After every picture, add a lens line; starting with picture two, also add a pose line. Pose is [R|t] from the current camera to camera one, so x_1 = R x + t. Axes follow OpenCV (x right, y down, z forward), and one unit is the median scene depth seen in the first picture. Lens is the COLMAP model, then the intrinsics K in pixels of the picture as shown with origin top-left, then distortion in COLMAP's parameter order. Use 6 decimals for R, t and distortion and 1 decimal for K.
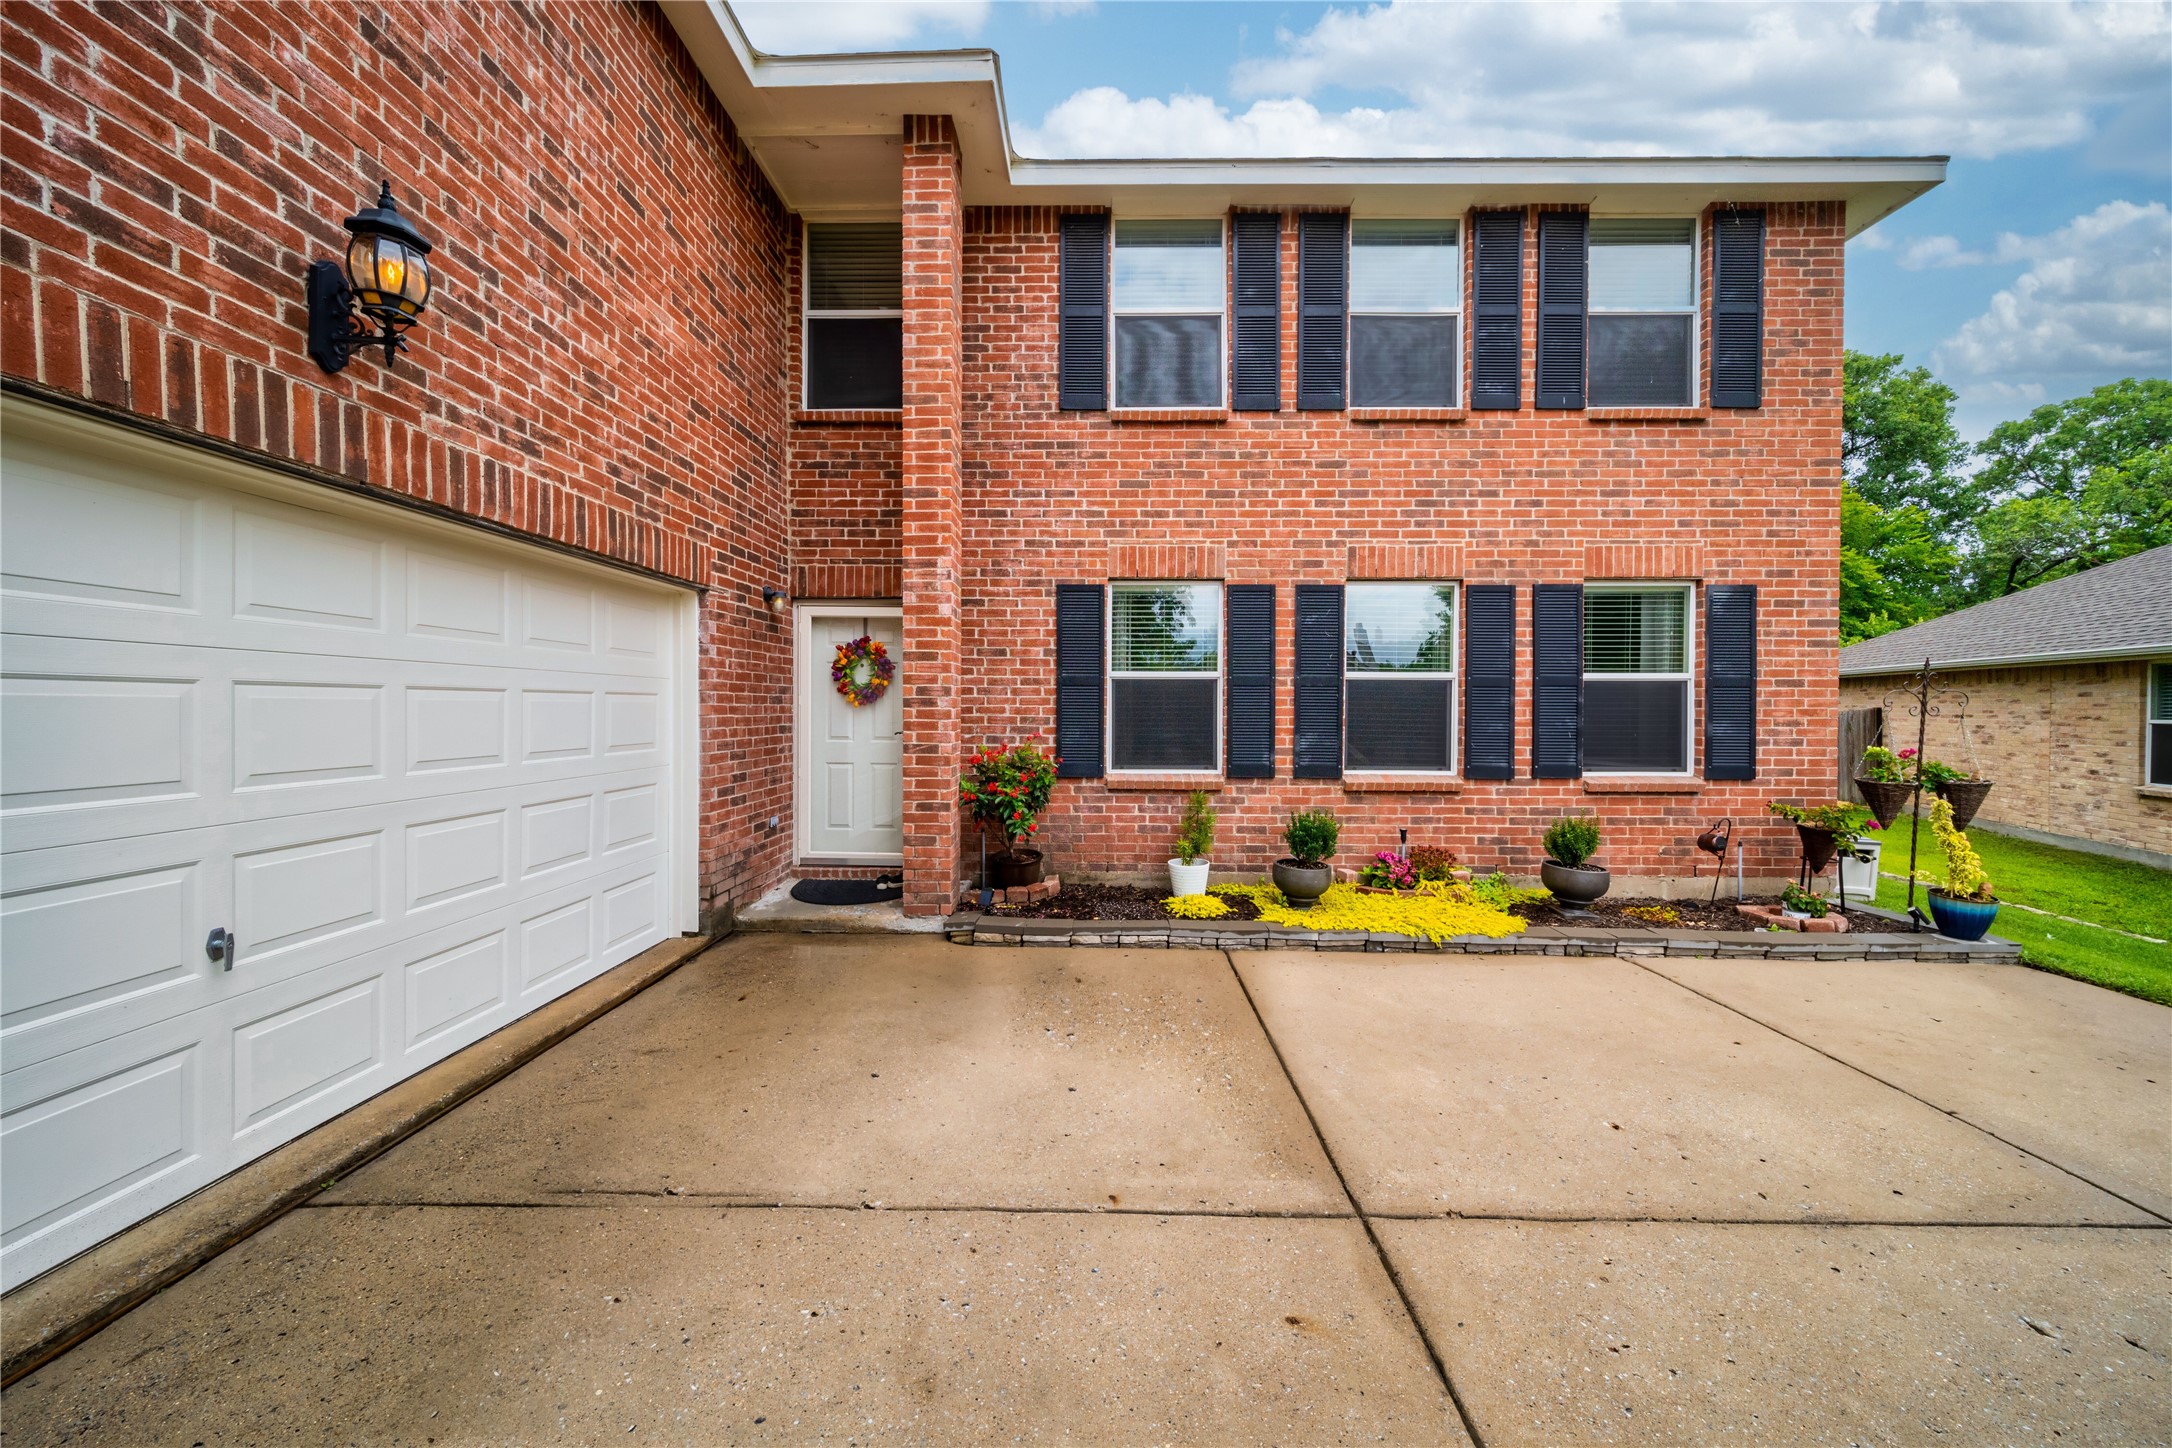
lens RADIAL K [[773.3, 0, 1090.6], [0, 773.3, 711.8], [0, 0, 1]] dist [0.000877, -0.000397]
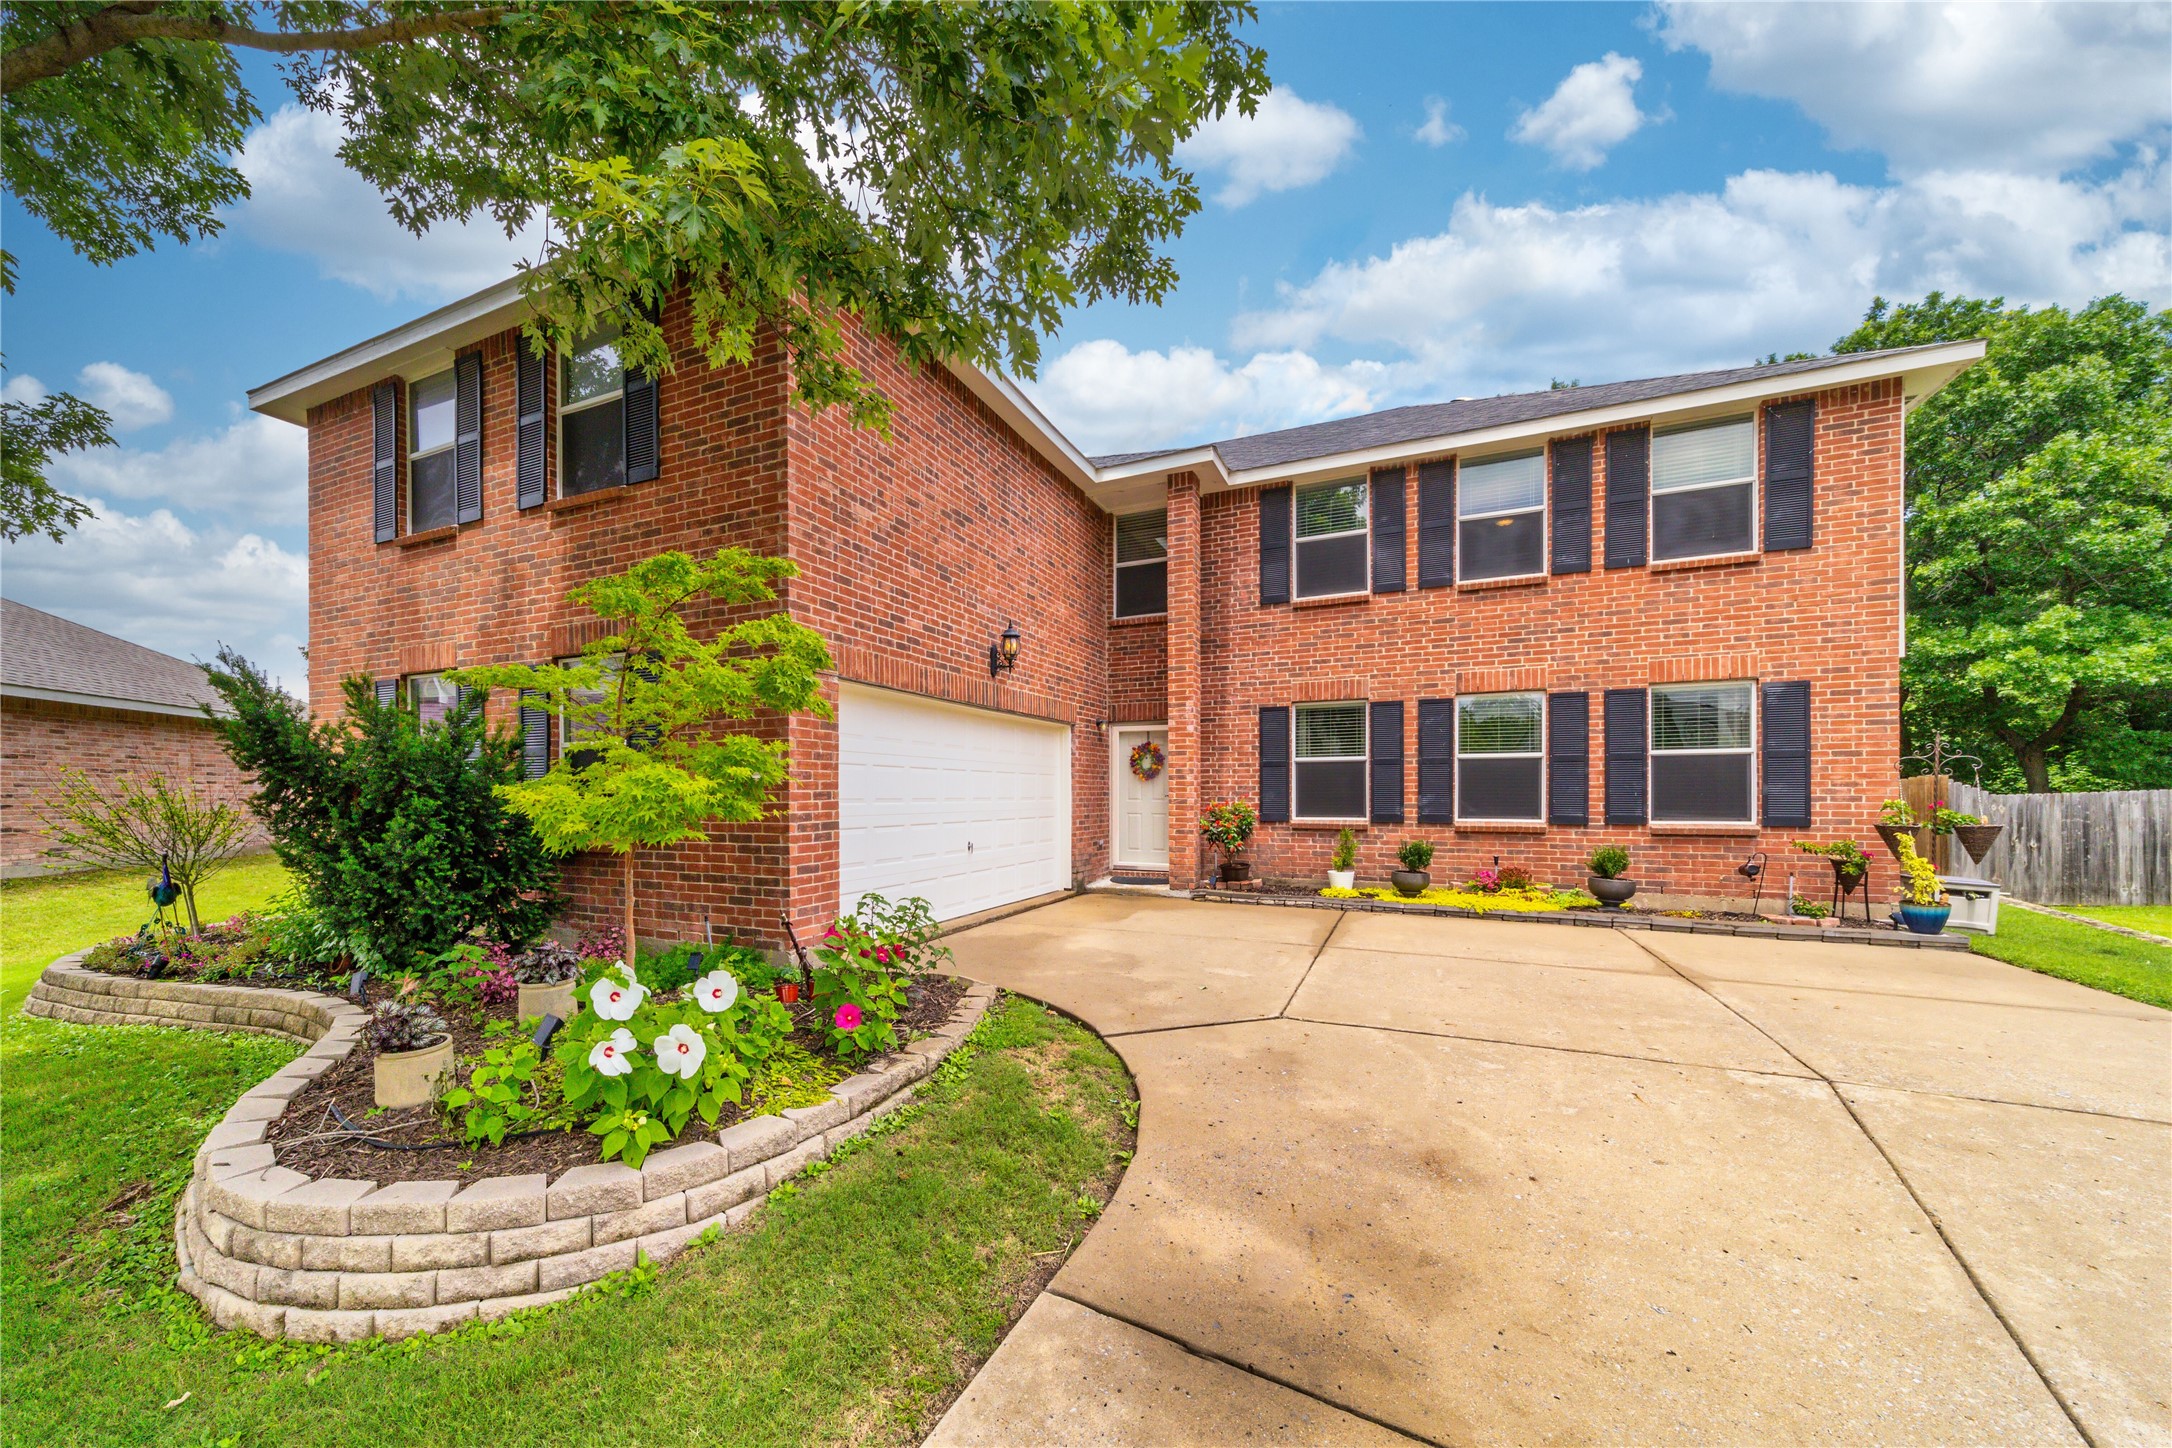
lens RADIAL K [[834.3, 0, 971.5], [0, 834.3, 793.2], [0, 0, 1]] dist [0.008338, -0.000366]
pose [[0.886606, -0.006160, -0.462485, 0.247287], [0.002325, 0.999958, -0.008861, 0.038709], [0.462521, 0.006782, 0.886583, -0.931832]]
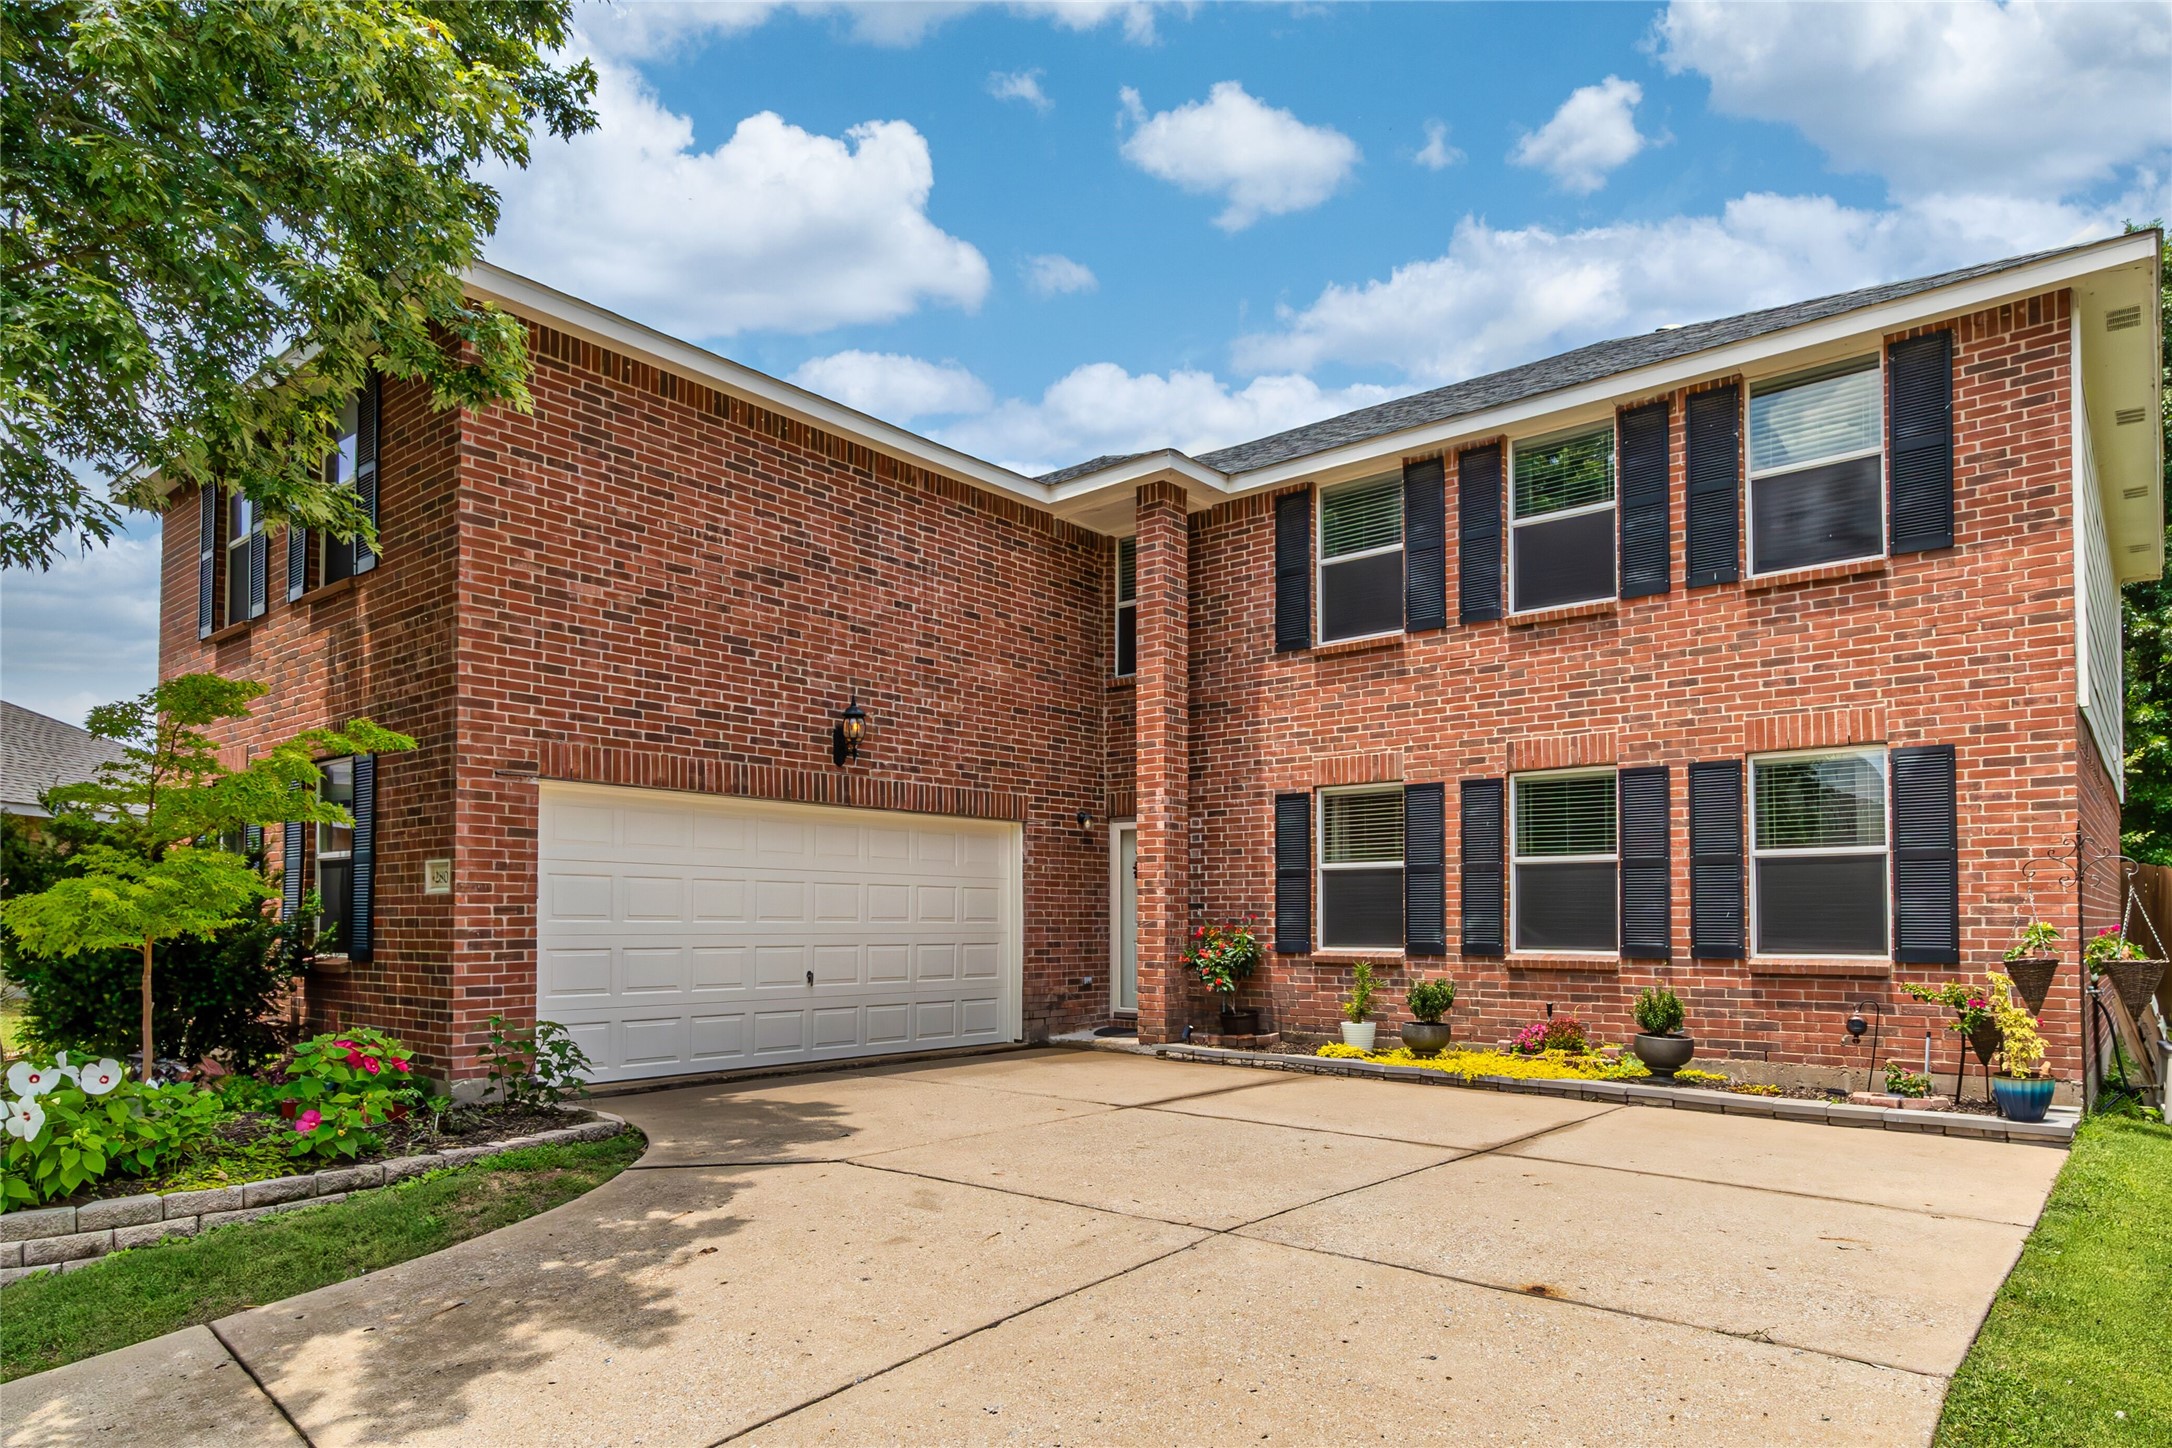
lens RADIAL K [[1277.0, 0, 1036.2], [0, 1277.0, 880.7], [0, 0, 1]] dist [0.005841, 0.002473]
pose [[0.755295, -0.023258, -0.654972, 1.010884], [-0.003662, 0.999205, -0.039704, 0.054049], [0.655375, 0.032387, 0.754609, -0.784915]]
